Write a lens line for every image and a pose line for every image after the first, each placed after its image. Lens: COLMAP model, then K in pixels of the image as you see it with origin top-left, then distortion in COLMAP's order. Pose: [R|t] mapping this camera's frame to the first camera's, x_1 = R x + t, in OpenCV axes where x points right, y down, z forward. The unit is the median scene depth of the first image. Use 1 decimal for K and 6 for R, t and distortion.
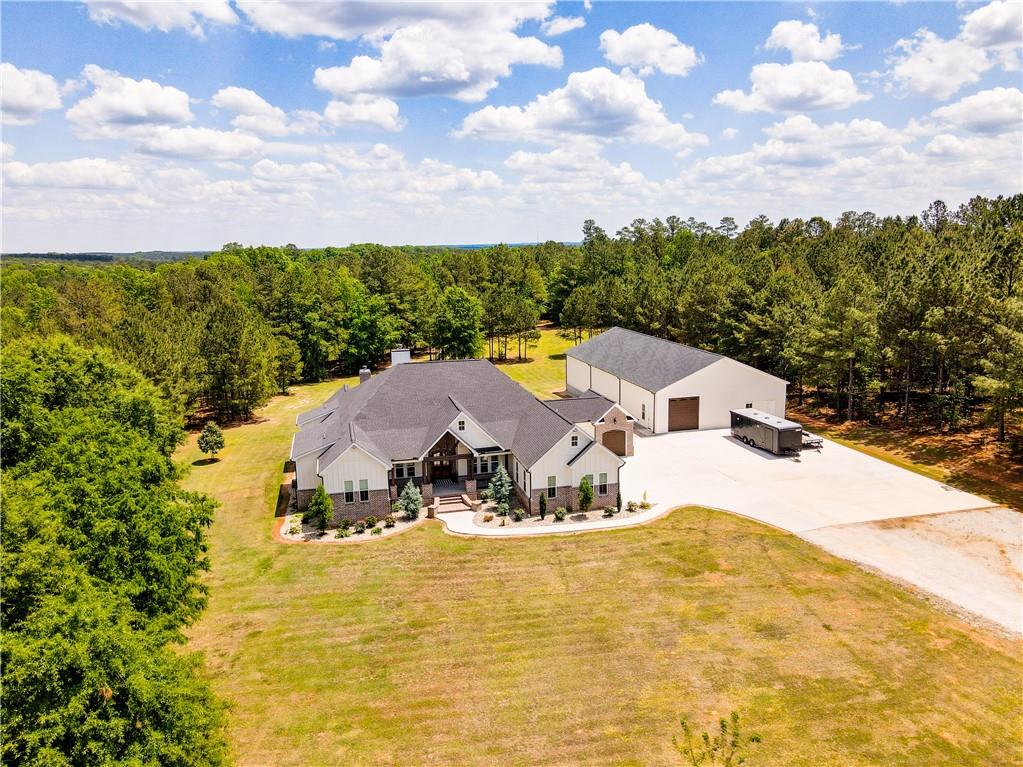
lens RADIAL K [[755.5, 0, 514.6], [0, 755.5, 381.8], [0, 0, 1]] dist [-0.004271, 0.034102]
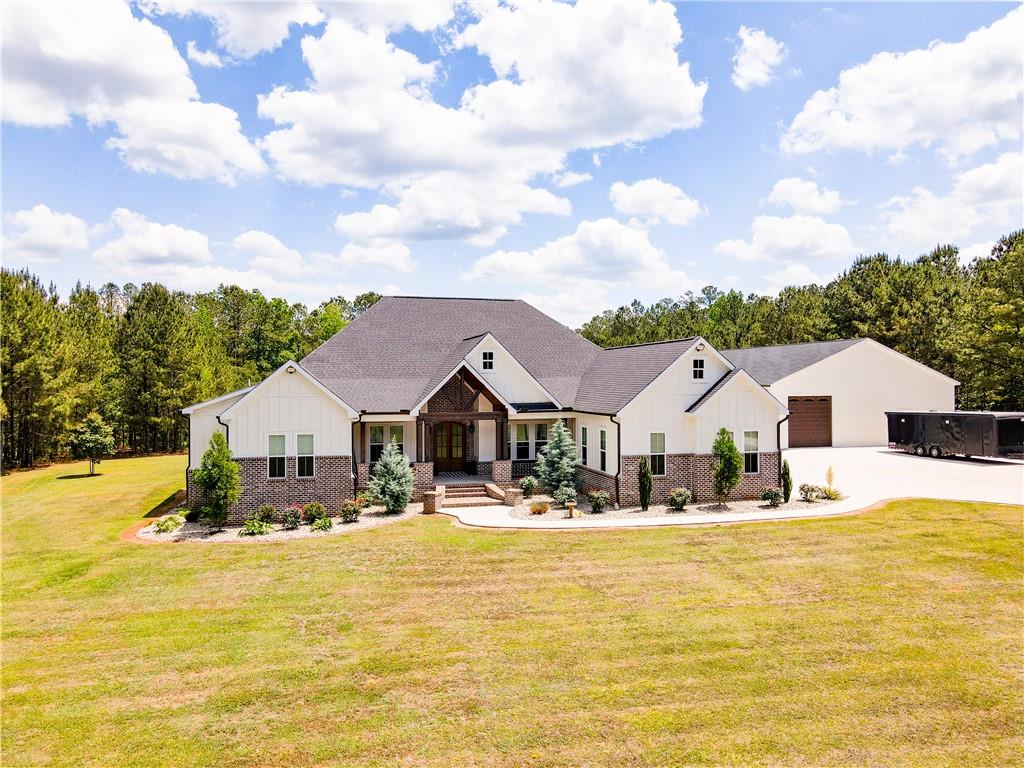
lens RADIAL K [[764.8, 0, 513.4], [0, 764.8, 378.2], [0, 0, 1]] dist [0.001551, 0.020792]
pose [[0.999920, 0.011820, -0.004538, -0.052243], [-0.012457, 0.982567, -0.185492, 0.194197], [0.002267, 0.185533, 0.982635, 0.473760]]
